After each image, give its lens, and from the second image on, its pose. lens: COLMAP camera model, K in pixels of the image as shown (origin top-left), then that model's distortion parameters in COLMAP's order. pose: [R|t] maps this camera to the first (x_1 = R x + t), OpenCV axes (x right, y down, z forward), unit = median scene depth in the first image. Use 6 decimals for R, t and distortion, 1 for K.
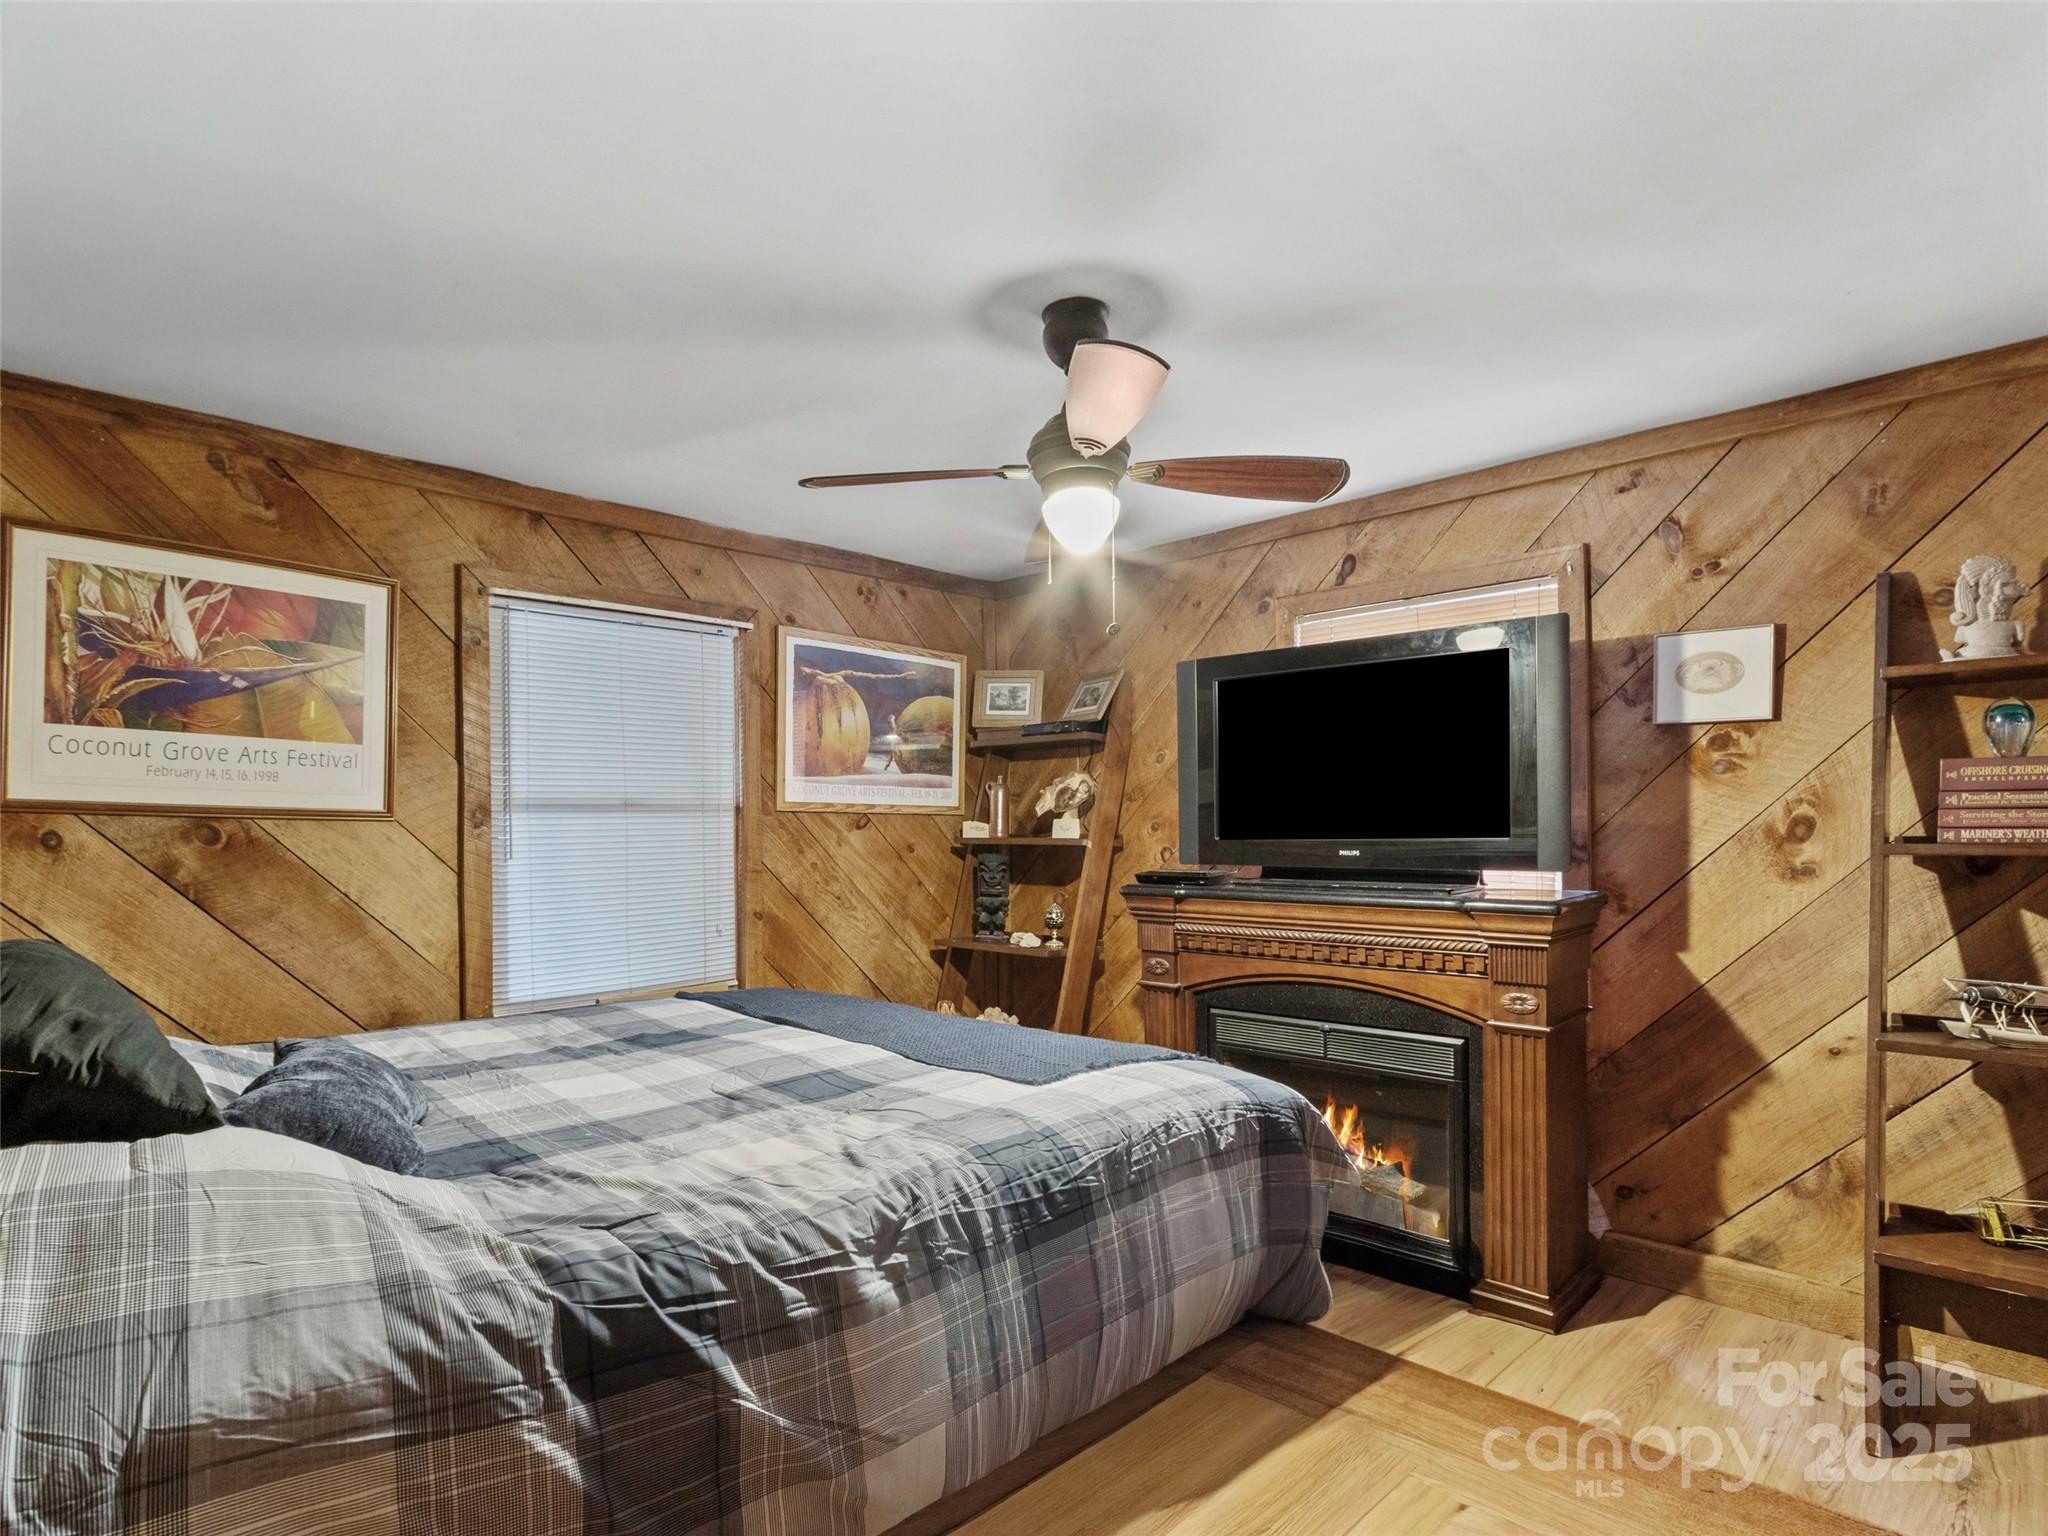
lens RADIAL K [[1078.2, 0, 1020.9], [0, 1078.2, 825.5], [0, 0, 1]] dist [0.000380, -0.000458]
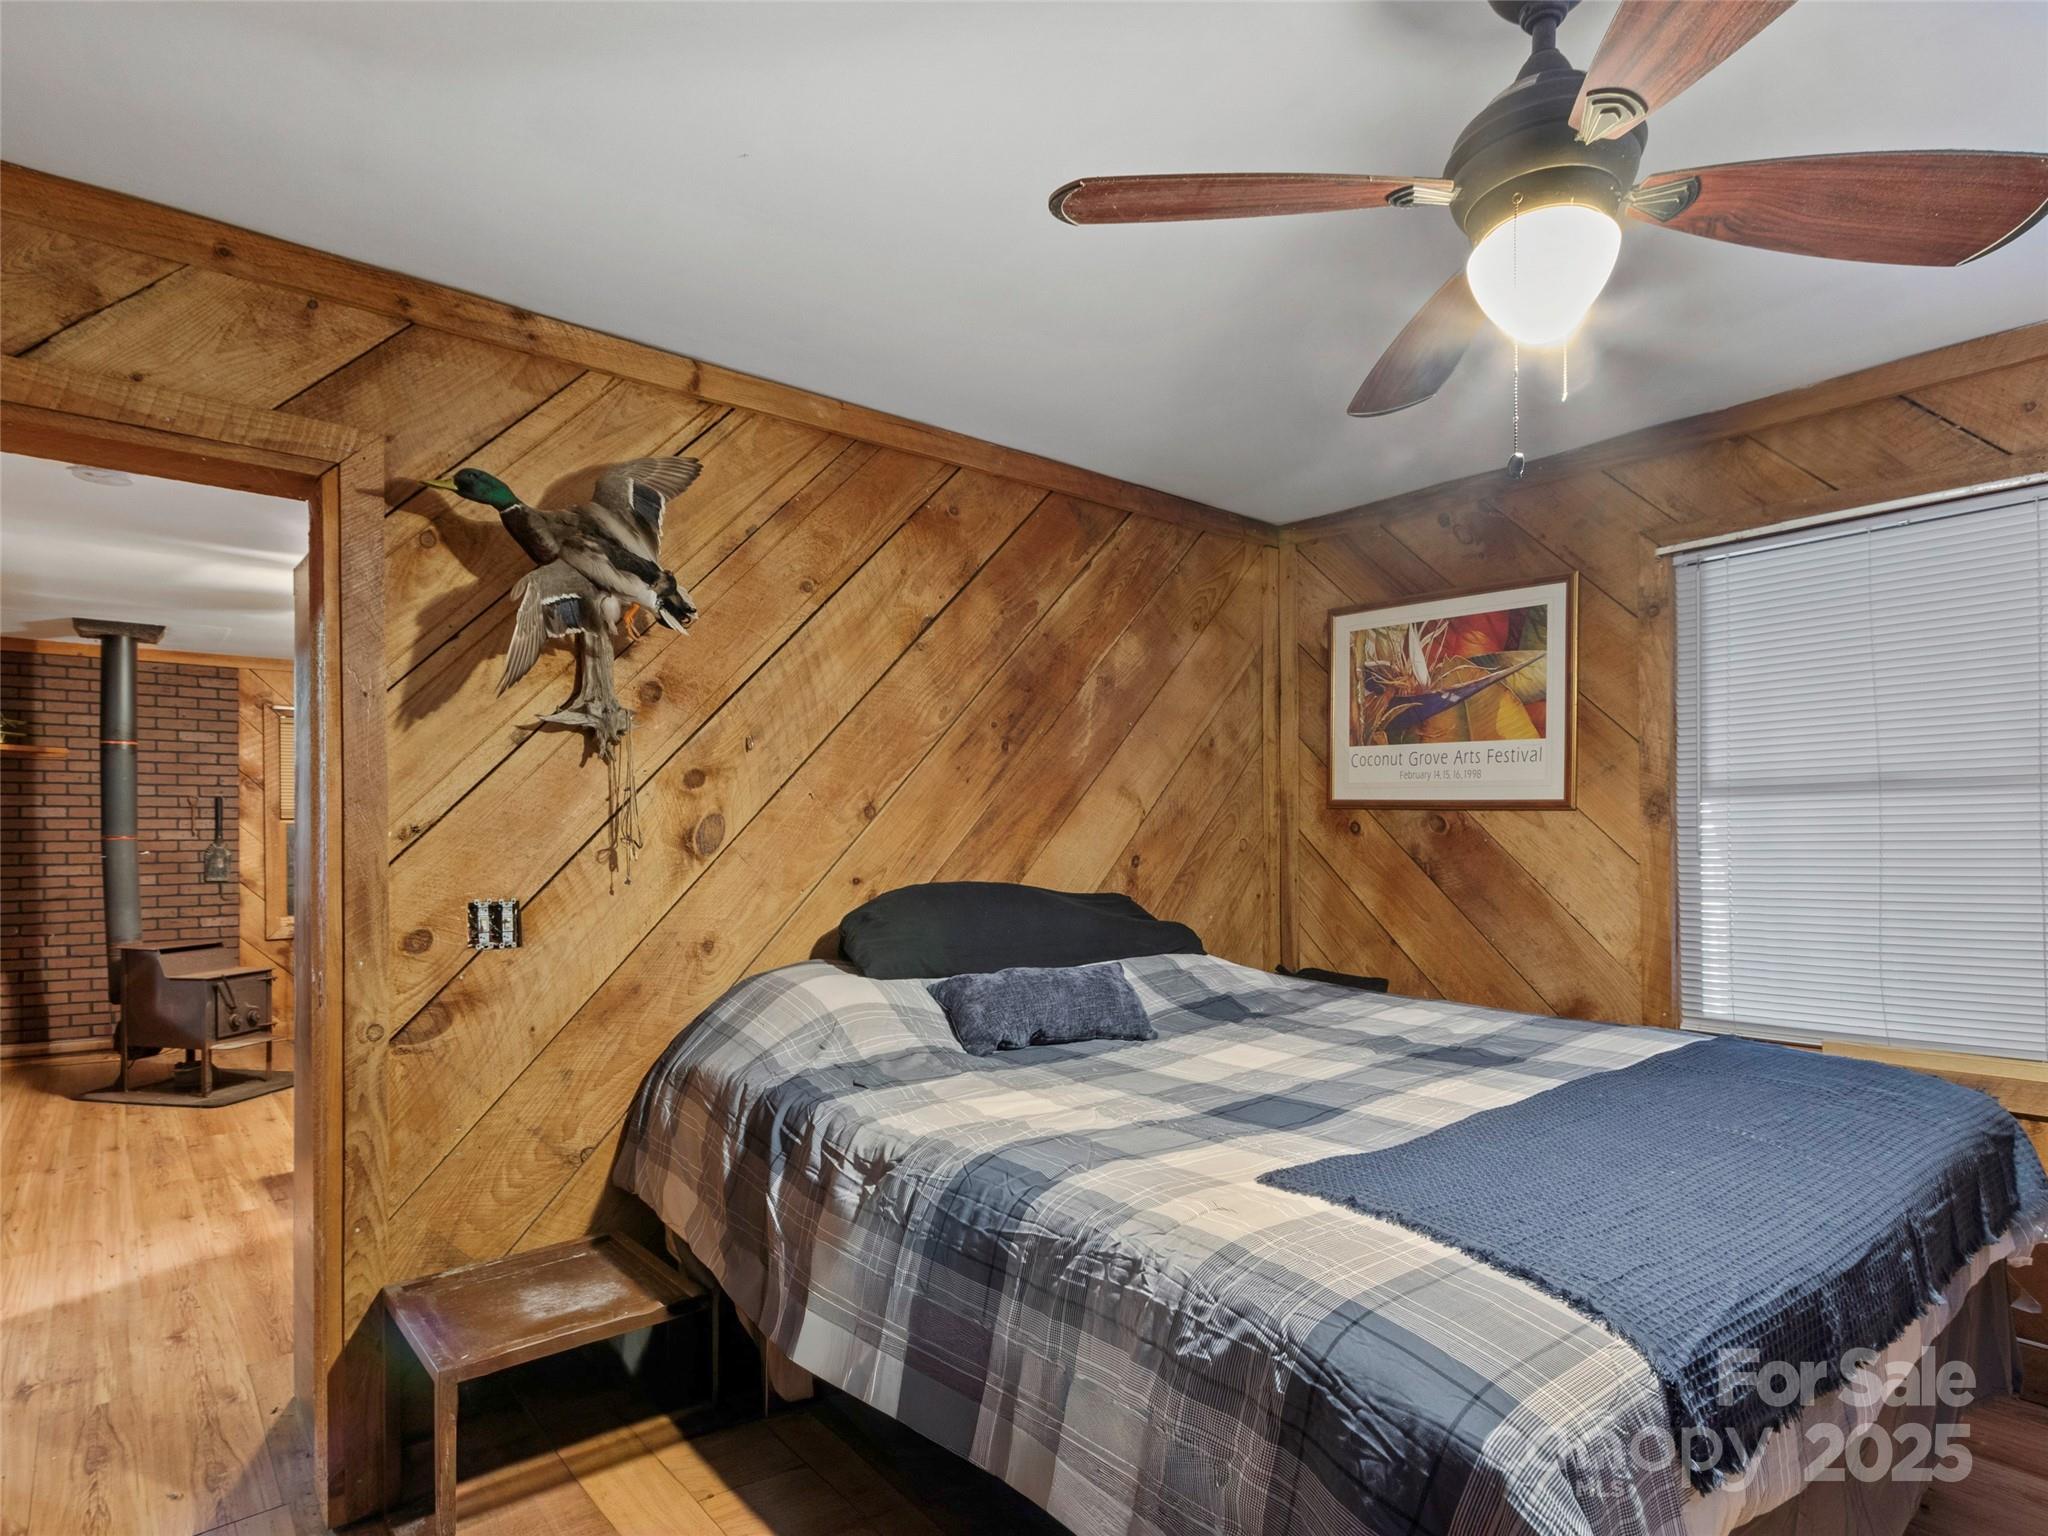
lens RADIAL K [[1078.2, 0, 1020.9], [0, 1078.2, 825.5], [0, 0, 1]] dist [0.000380, -0.000458]
pose [[-0.097347, 0.007879, -0.995219, 0.535319], [0.016855, 0.999838, 0.006267, -0.005229], [0.995108, -0.016165, -0.097464, 0.646450]]
